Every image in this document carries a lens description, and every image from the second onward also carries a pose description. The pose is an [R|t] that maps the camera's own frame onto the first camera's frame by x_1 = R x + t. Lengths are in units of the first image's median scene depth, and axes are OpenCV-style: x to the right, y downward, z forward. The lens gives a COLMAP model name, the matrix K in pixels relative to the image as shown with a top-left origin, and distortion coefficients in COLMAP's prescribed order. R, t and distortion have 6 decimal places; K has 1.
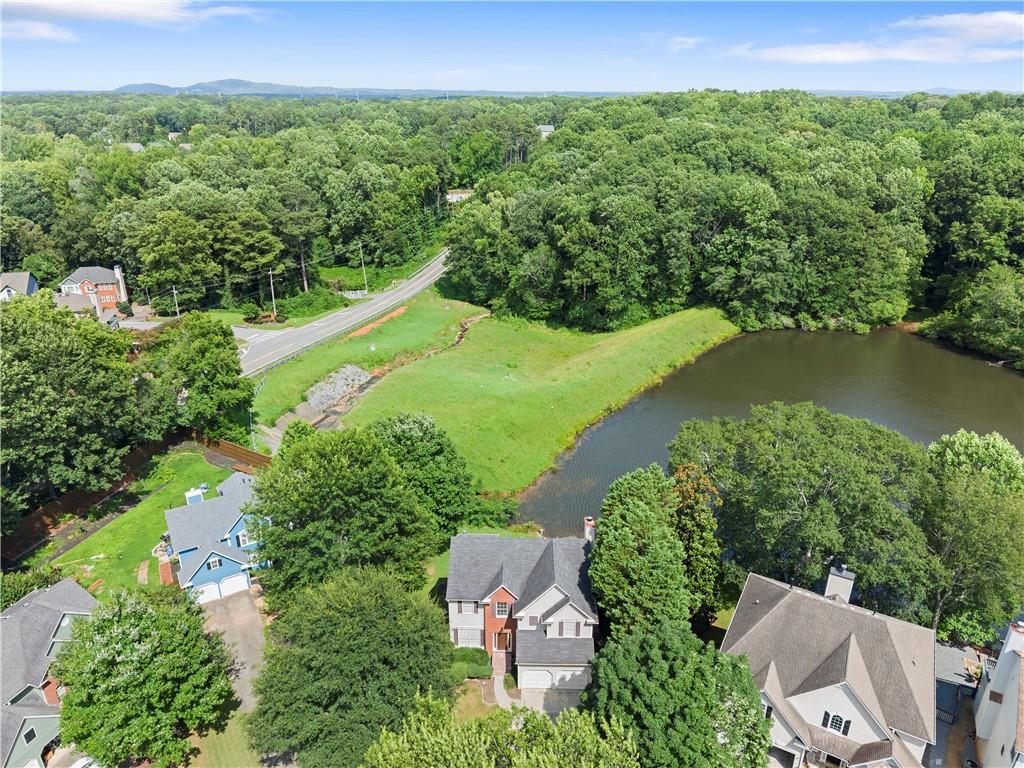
lens RADIAL K [[692.9, 0, 511.1], [0, 692.9, 382.3], [0, 0, 1]] dist [0.019109, -0.019327]
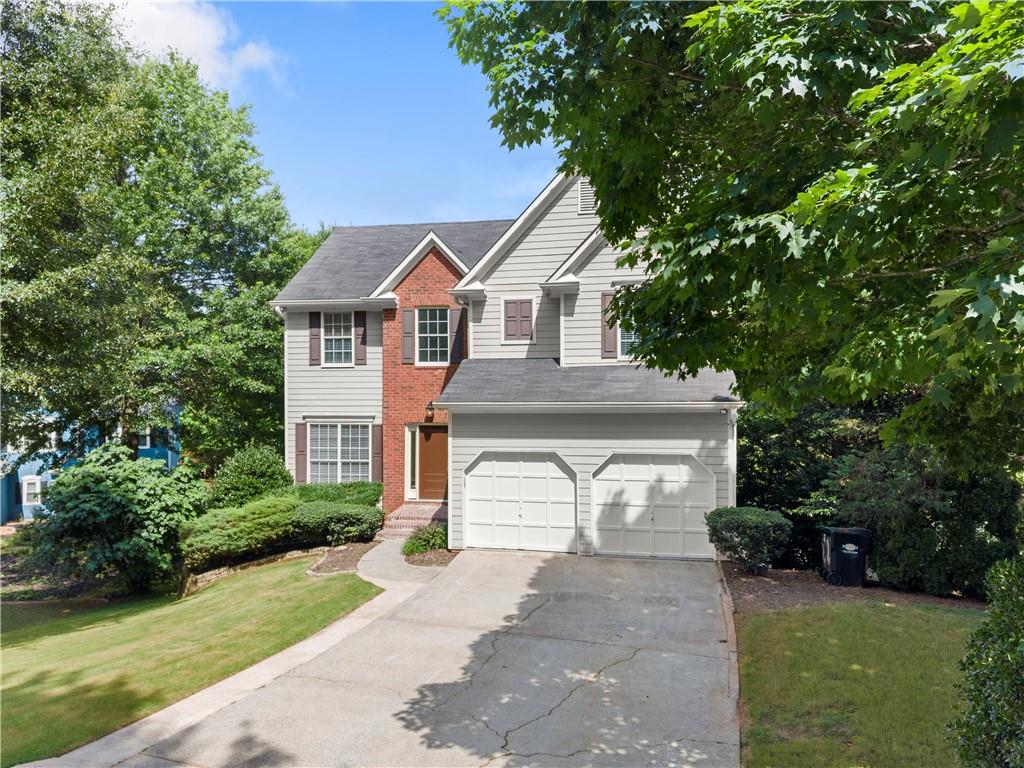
lens RADIAL K [[703.6, 0, 512.0], [0, 703.6, 384.0], [0, 0, 1]] dist [0.011251, -0.000490]
pose [[0.987592, -0.007156, -0.156880, 0.026993], [-0.057348, 0.913540, -0.402686, 0.172572], [0.146198, 0.406686, 0.901794, 0.259469]]
